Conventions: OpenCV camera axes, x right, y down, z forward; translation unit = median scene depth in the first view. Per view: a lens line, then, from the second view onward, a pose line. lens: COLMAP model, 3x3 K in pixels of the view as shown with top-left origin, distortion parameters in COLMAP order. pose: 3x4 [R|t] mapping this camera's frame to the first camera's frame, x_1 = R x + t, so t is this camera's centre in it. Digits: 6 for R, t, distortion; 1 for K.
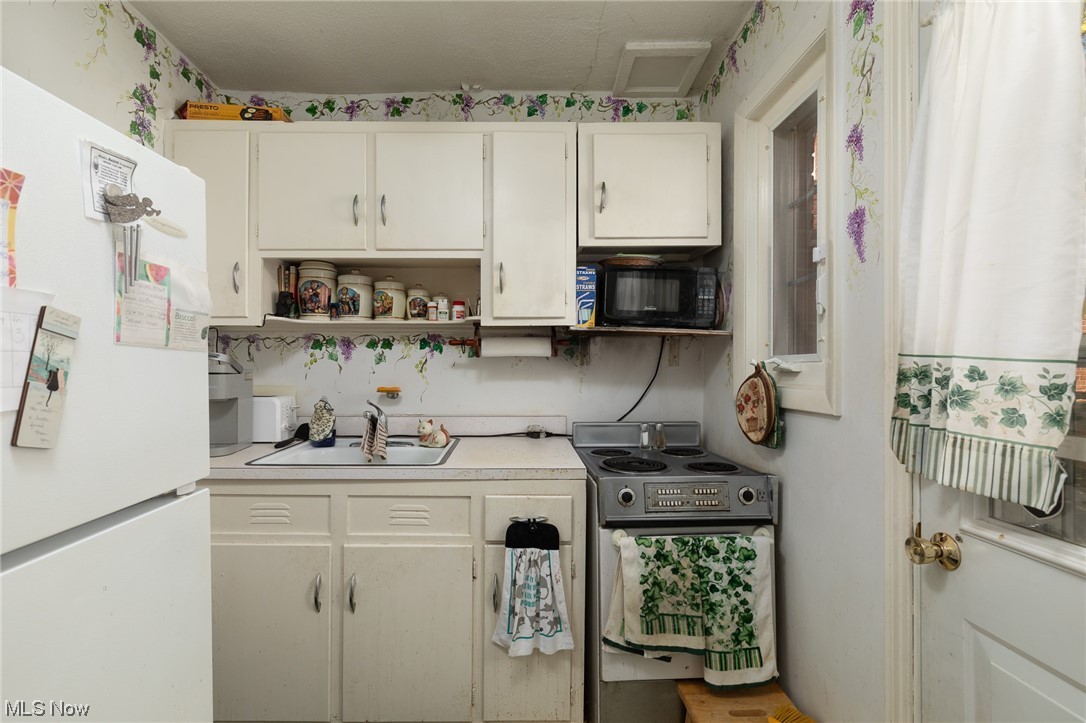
lens RADIAL K [[482.2, 0, 540.6], [0, 482.2, 362.9], [0, 0, 1]] dist [0.001119, -0.000003]
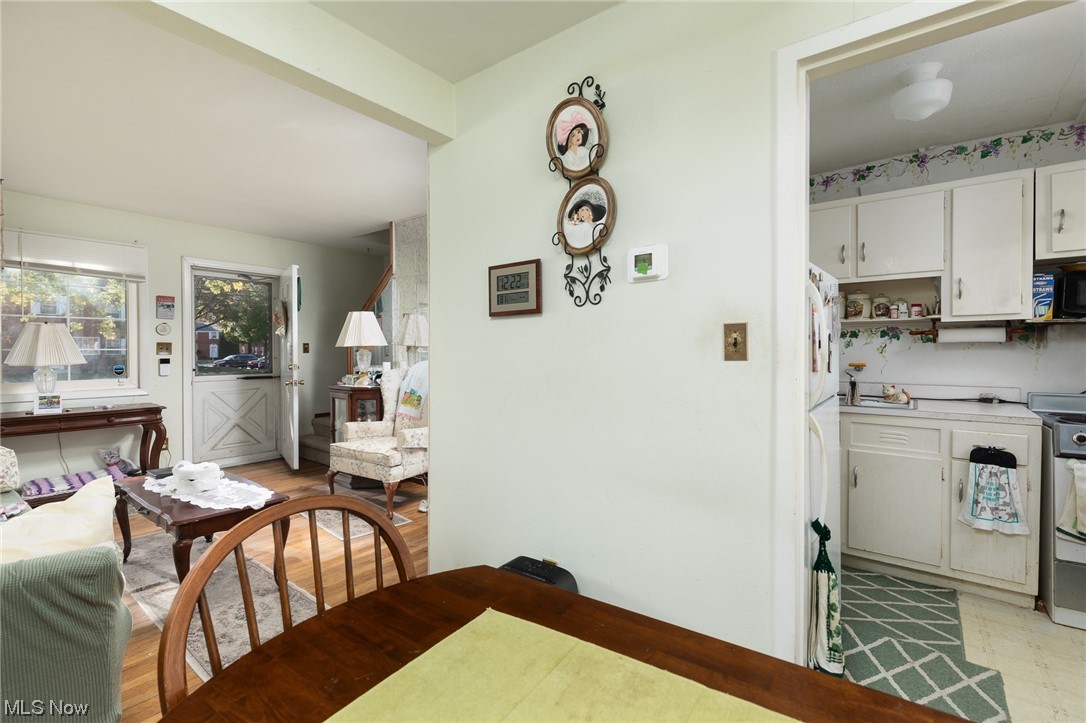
lens RADIAL K [[494.9, 0, 541.2], [0, 494.9, 355.8], [0, 0, 1]] dist [0.003018, 0.000038]
pose [[0.764941, 0.003670, -0.644090, -0.082003], [0.009139, 0.999821, 0.016551, -0.009489], [0.644036, -0.018546, 0.764770, -0.945217]]
